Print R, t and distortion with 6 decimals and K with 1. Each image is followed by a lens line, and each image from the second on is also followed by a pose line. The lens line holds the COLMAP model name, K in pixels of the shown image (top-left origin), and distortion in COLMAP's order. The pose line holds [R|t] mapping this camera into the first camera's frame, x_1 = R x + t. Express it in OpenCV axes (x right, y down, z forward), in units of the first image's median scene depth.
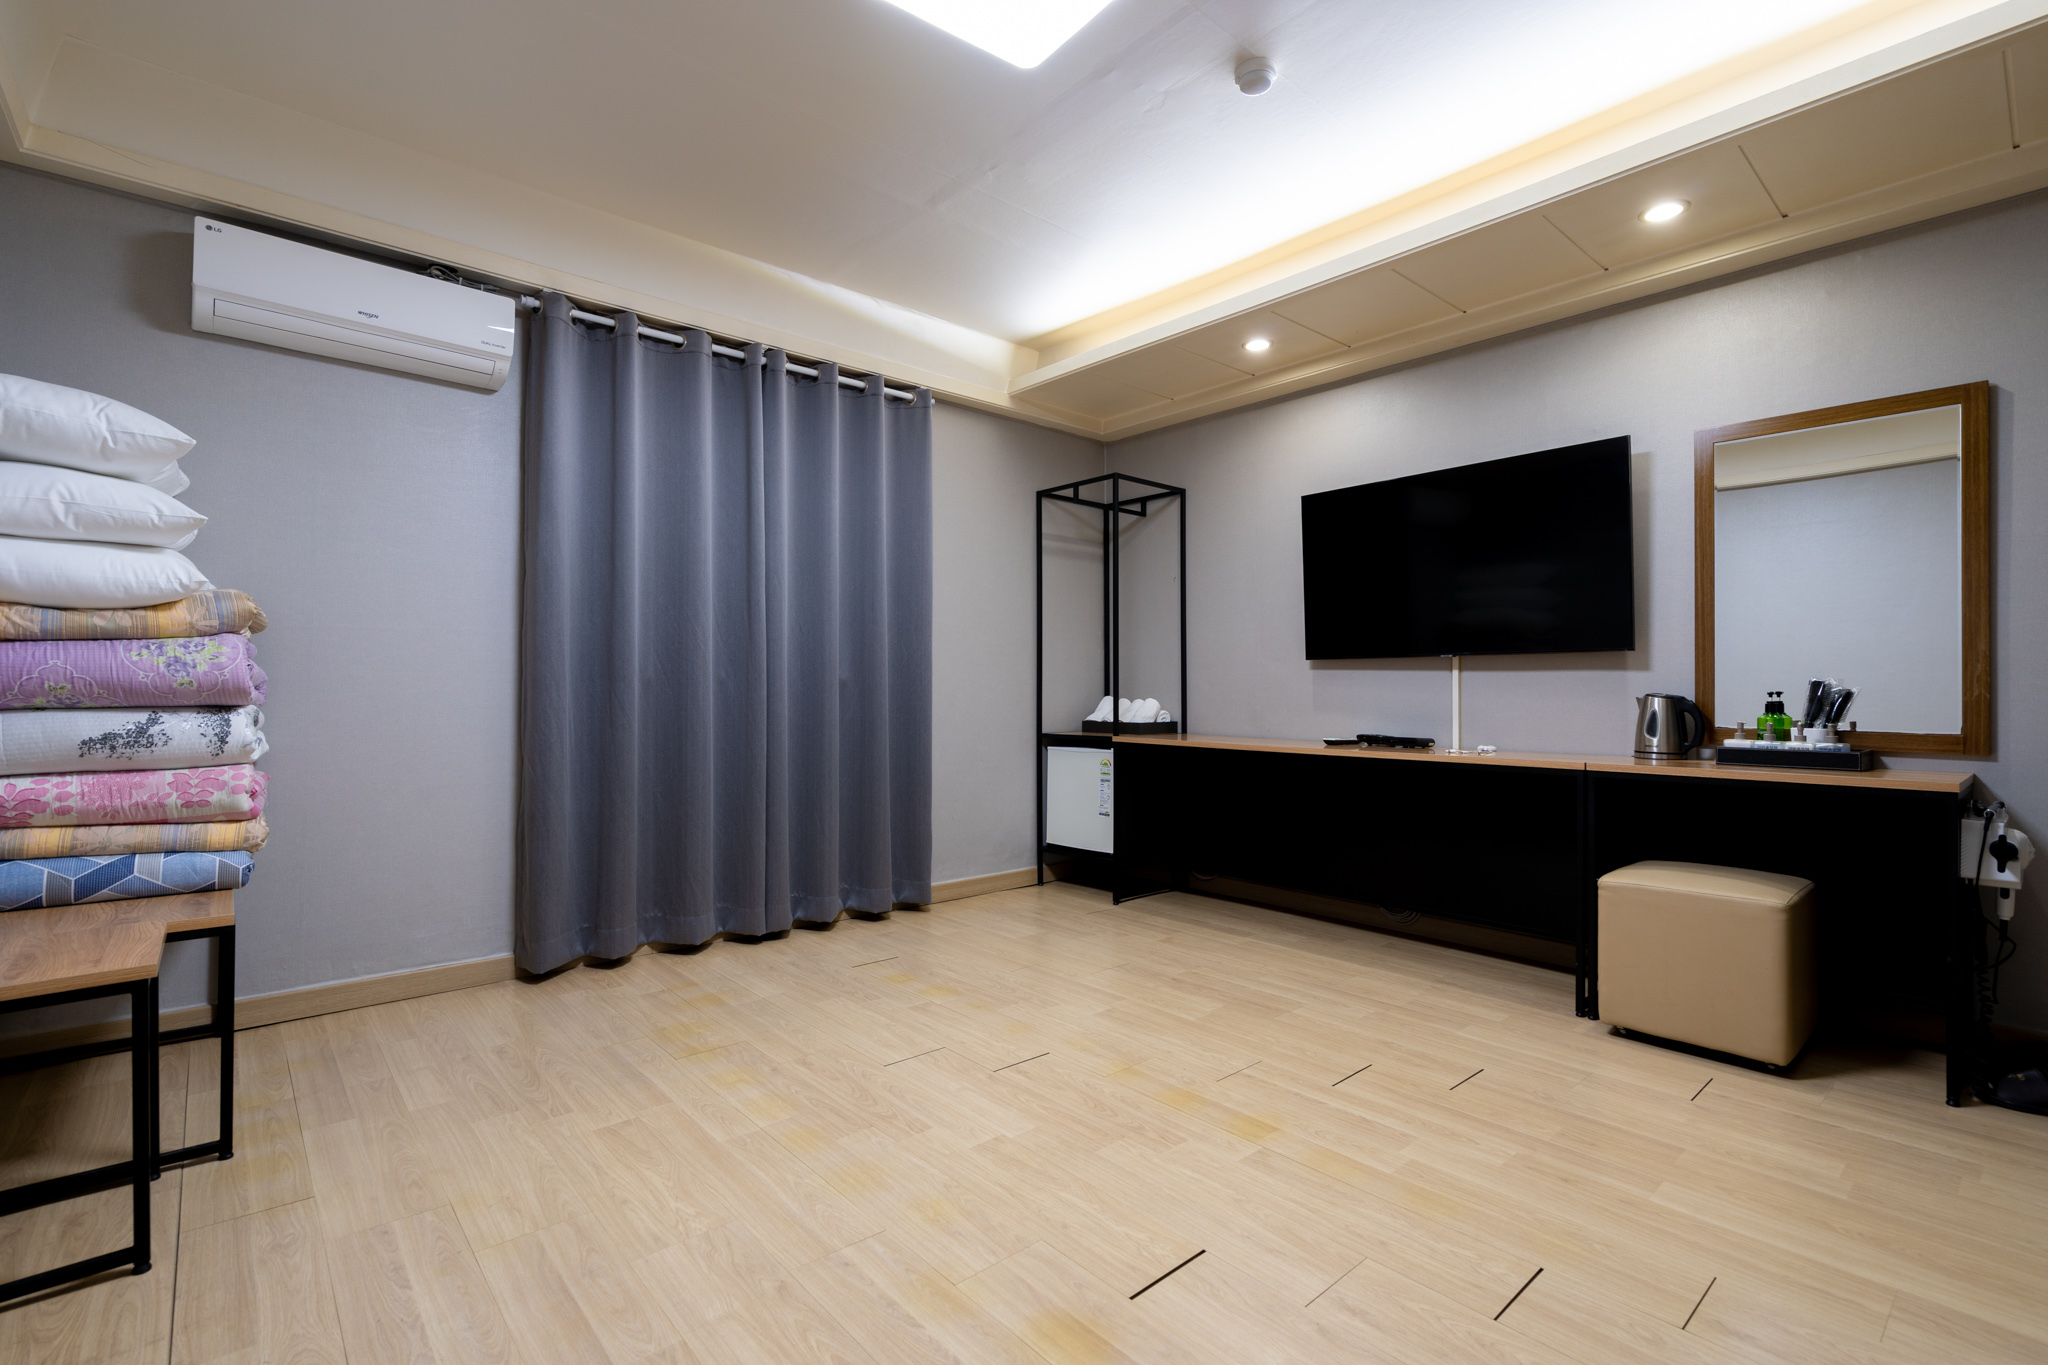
lens RADIAL K [[925.8, 0, 1019.7], [0, 925.8, 686.2], [0, 0, 1]] dist [-0.004088, 0.001346]
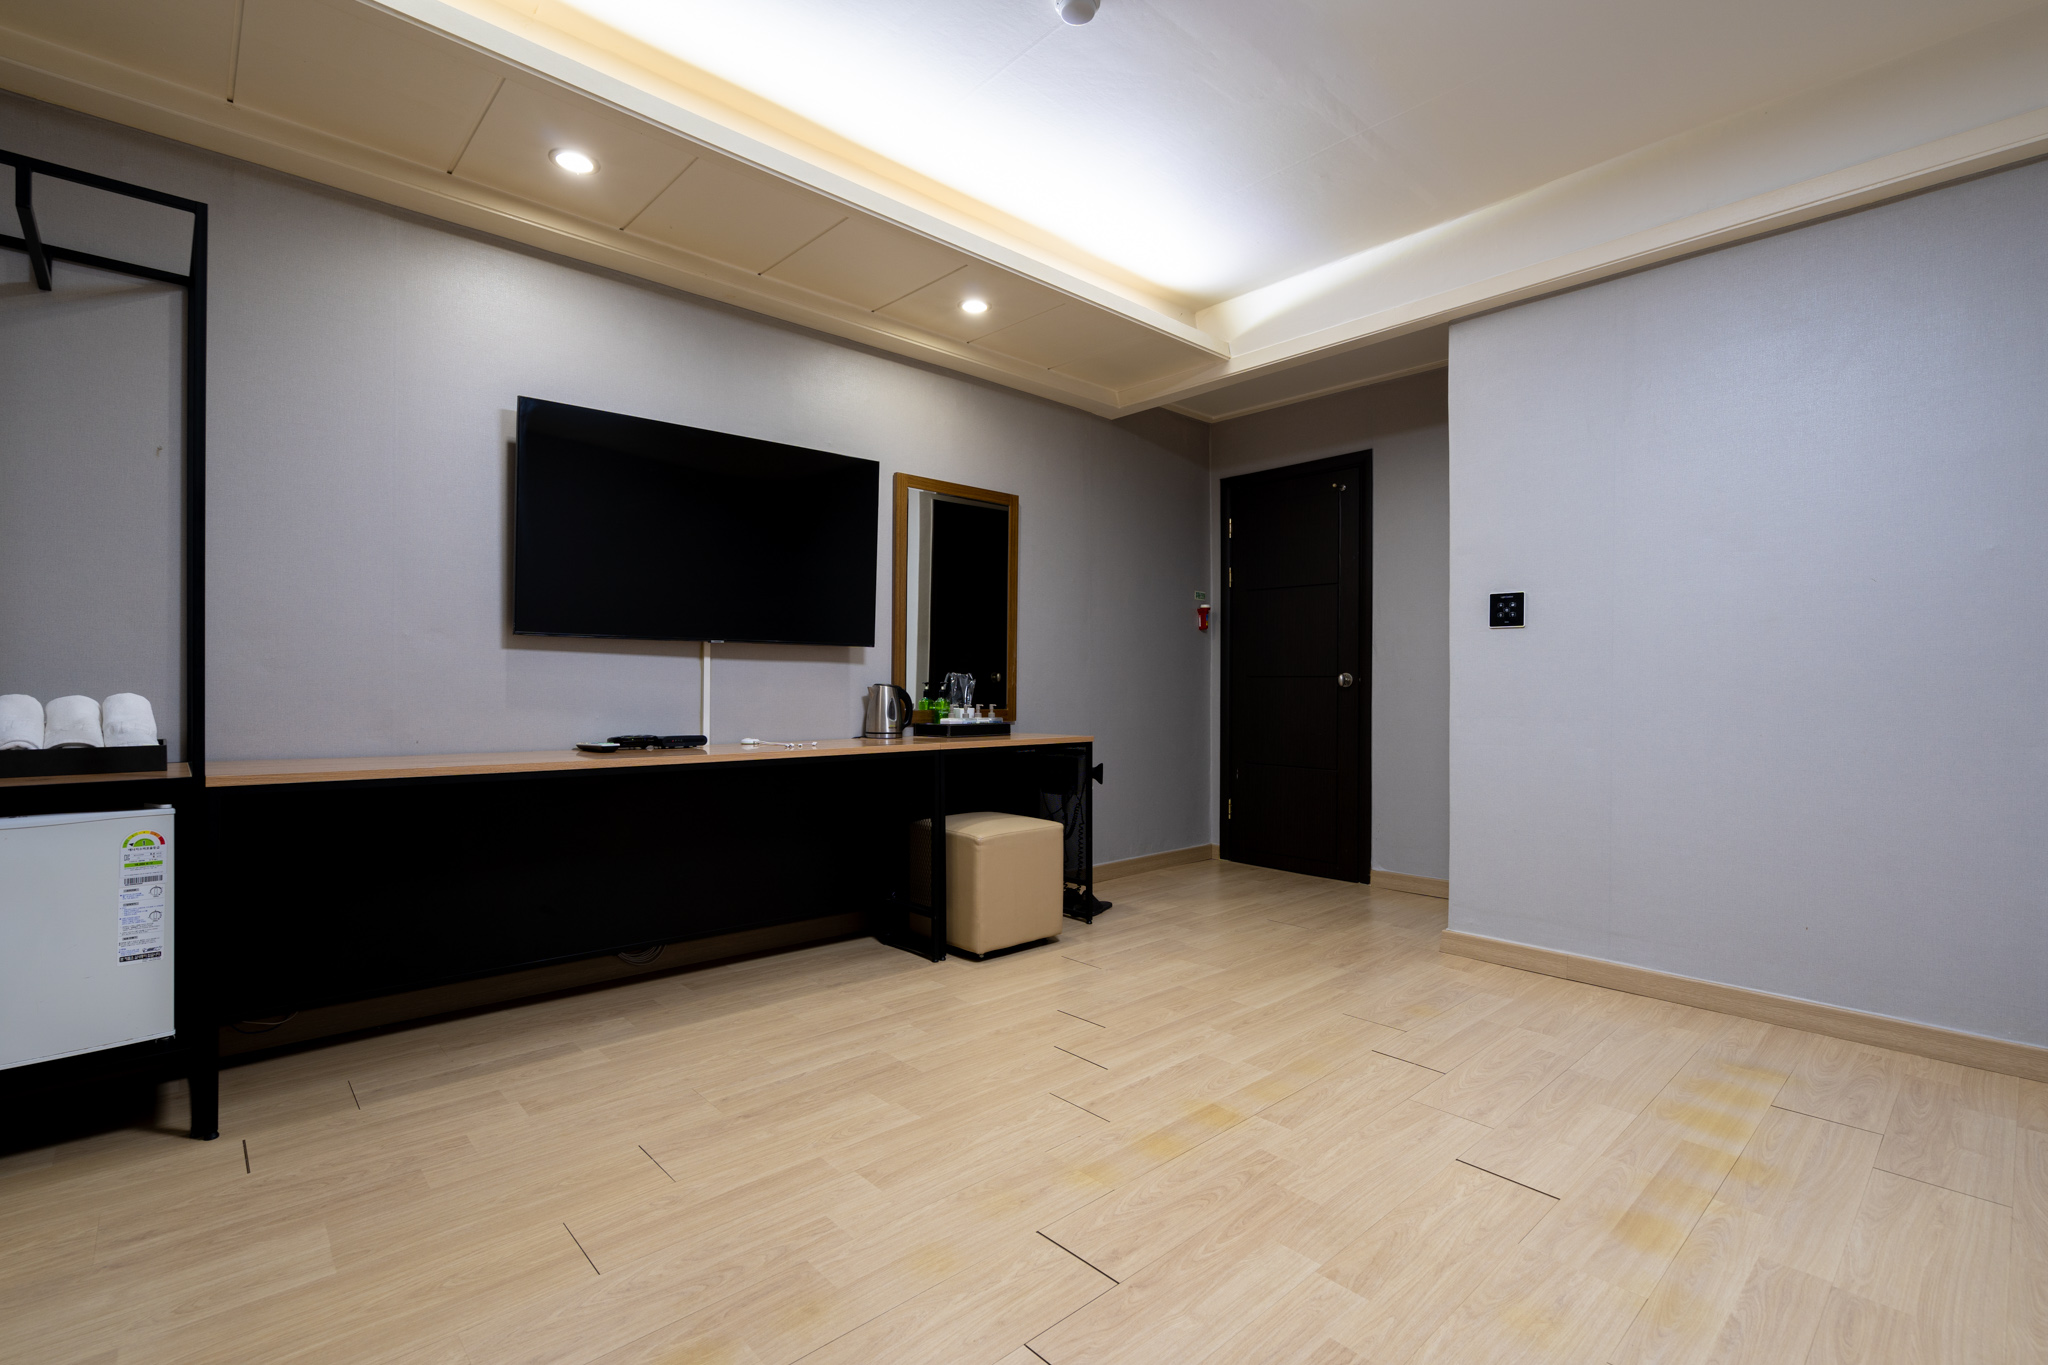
lens RADIAL K [[925.8, 0, 1019.7], [0, 925.8, 686.2], [0, 0, 1]] dist [-0.004088, 0.001346]
pose [[-0.022929, -0.003197, 0.999732, -0.529364], [-0.010349, 0.999942, 0.002960, 0.005664], [-0.999684, -0.010278, -0.022960, 0.875588]]
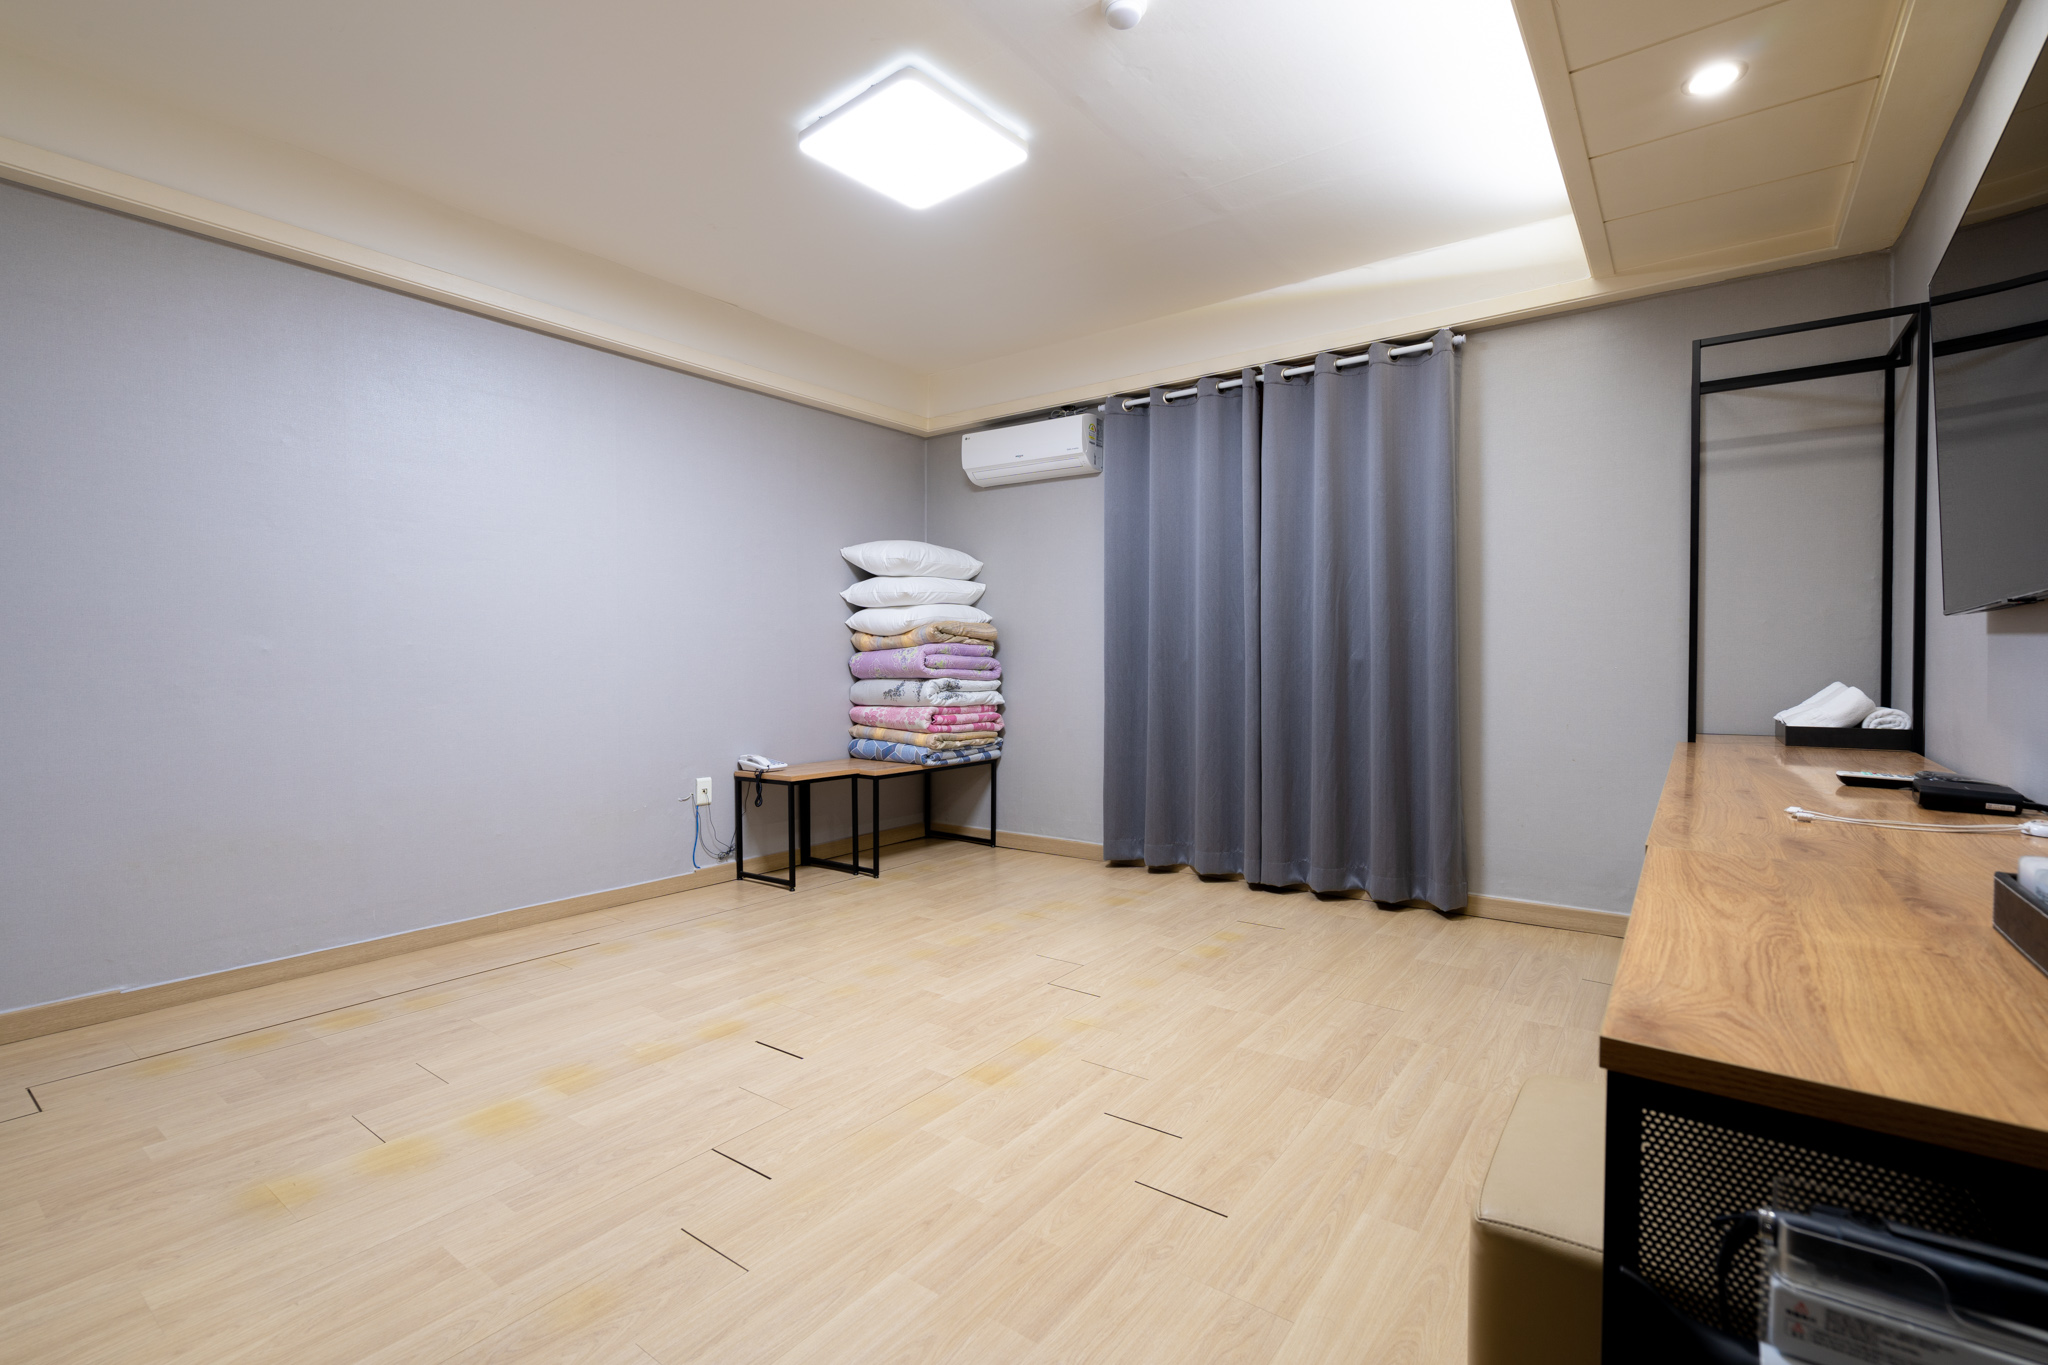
lens RADIAL K [[925.8, 0, 1019.7], [0, 925.8, 686.2], [0, 0, 1]] dist [-0.004088, 0.001346]
pose [[0.215041, 0.023305, -0.976327, 0.934836], [0.006970, 0.999653, 0.025397, -0.009273], [0.976580, -0.012267, 0.214804, 0.566667]]
